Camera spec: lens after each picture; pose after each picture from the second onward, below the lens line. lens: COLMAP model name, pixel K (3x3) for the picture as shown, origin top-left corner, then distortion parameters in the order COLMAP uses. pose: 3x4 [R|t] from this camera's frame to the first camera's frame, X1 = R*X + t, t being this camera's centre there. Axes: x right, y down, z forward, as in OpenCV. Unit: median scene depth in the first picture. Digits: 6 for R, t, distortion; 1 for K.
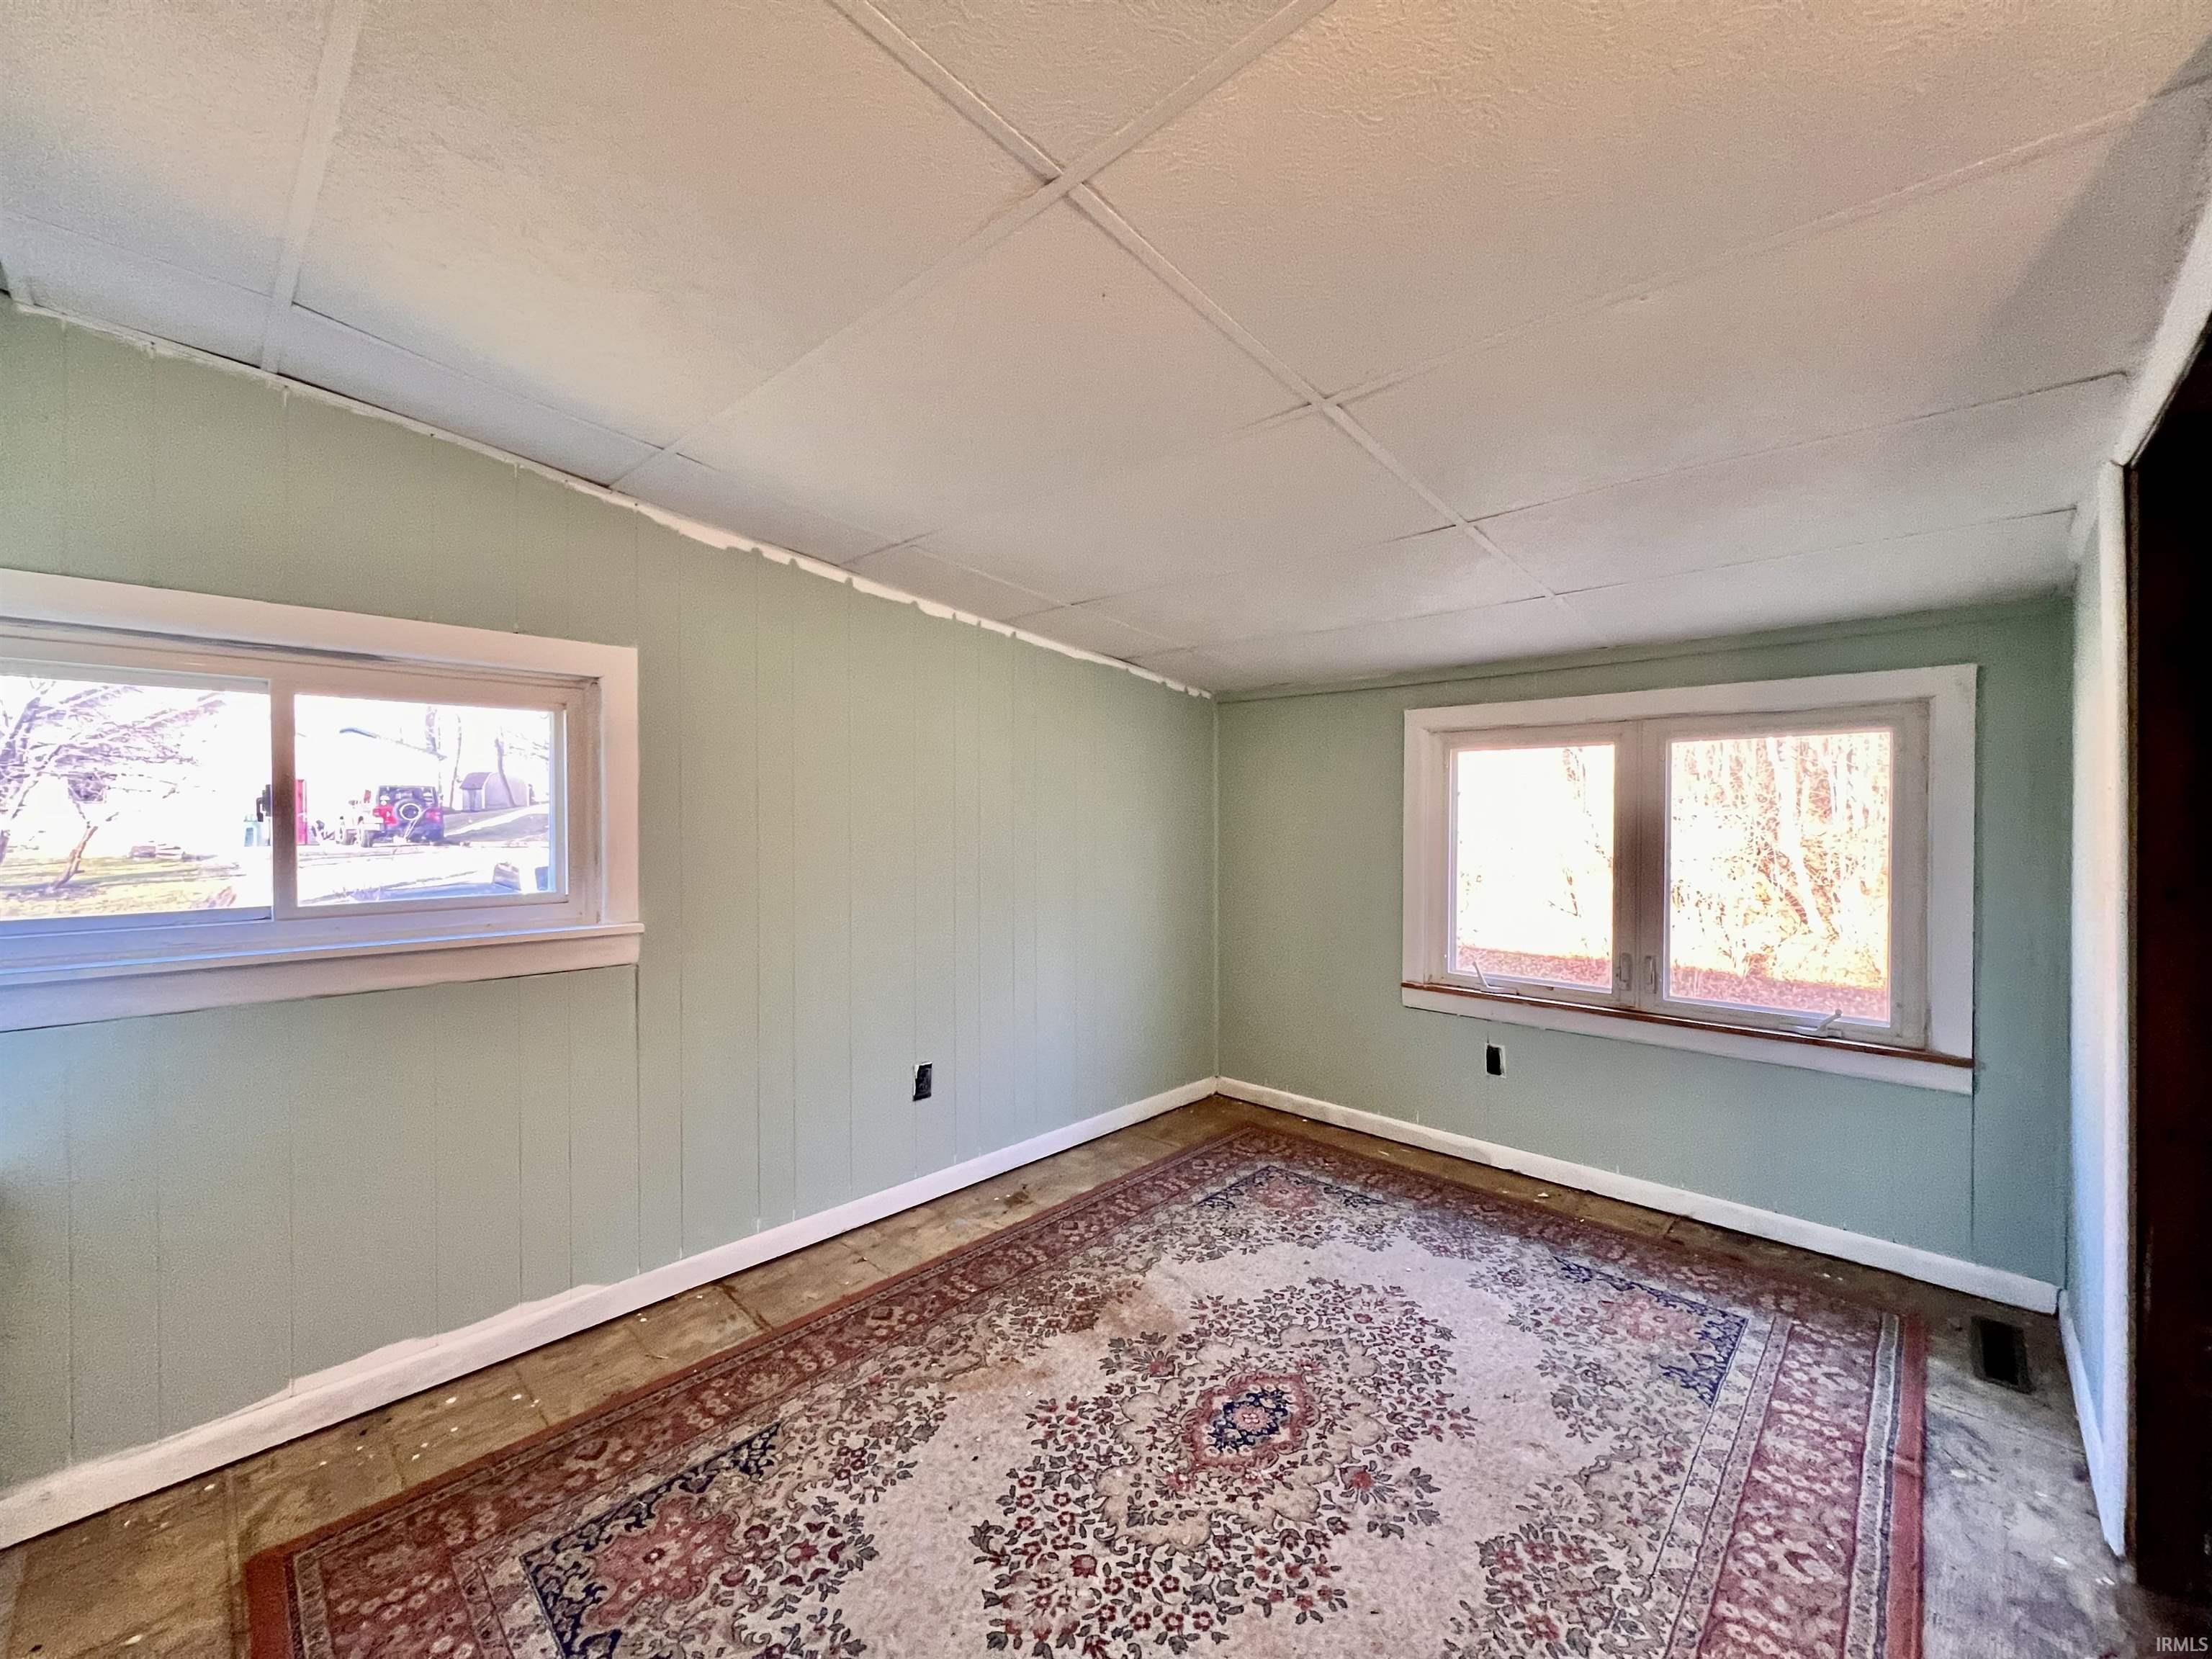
lens RADIAL K [[880.0, 0, 1105.7], [0, 880.0, 825.7], [0, 0, 1]] dist [-0.001607, 0.000631]
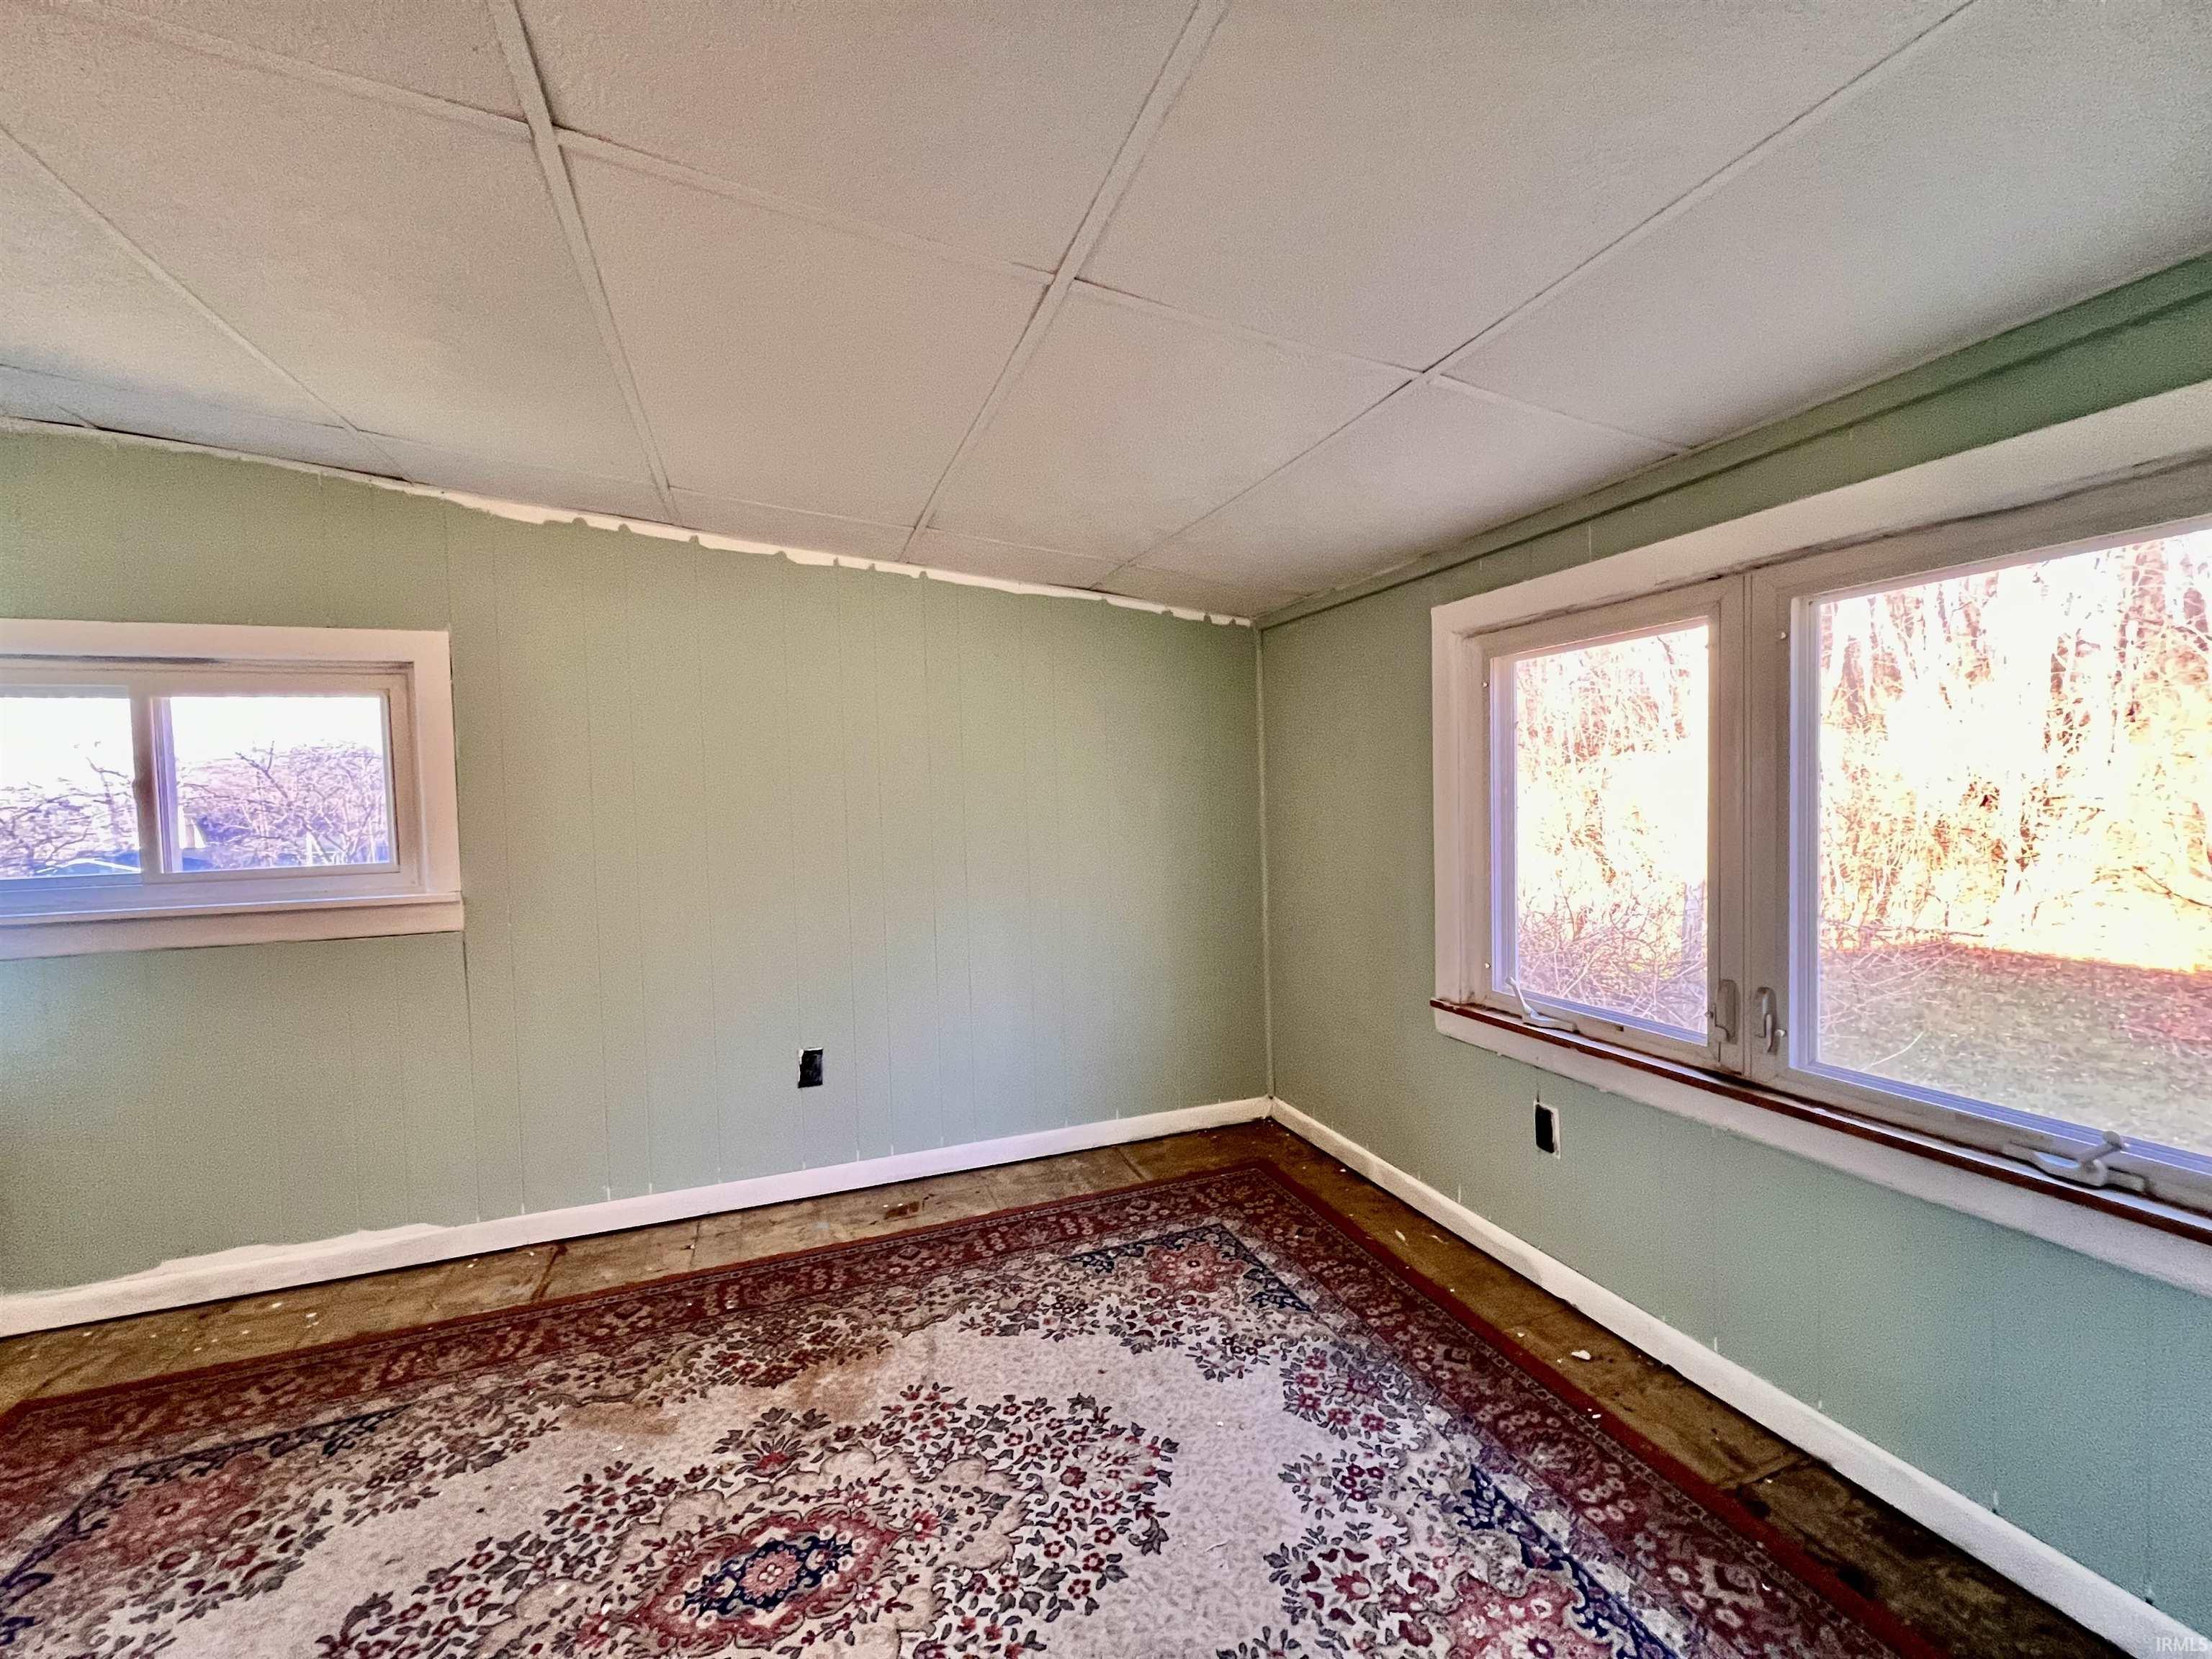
lens RADIAL K [[880.0, 0, 1105.7], [0, 880.0, 825.7], [0, 0, 1]] dist [-0.001607, 0.000631]
pose [[0.897533, -0.012142, -0.440780, 0.655795], [0.025543, 0.999374, 0.024483, 0.025507], [0.440207, -0.033233, 0.897281, 0.414492]]
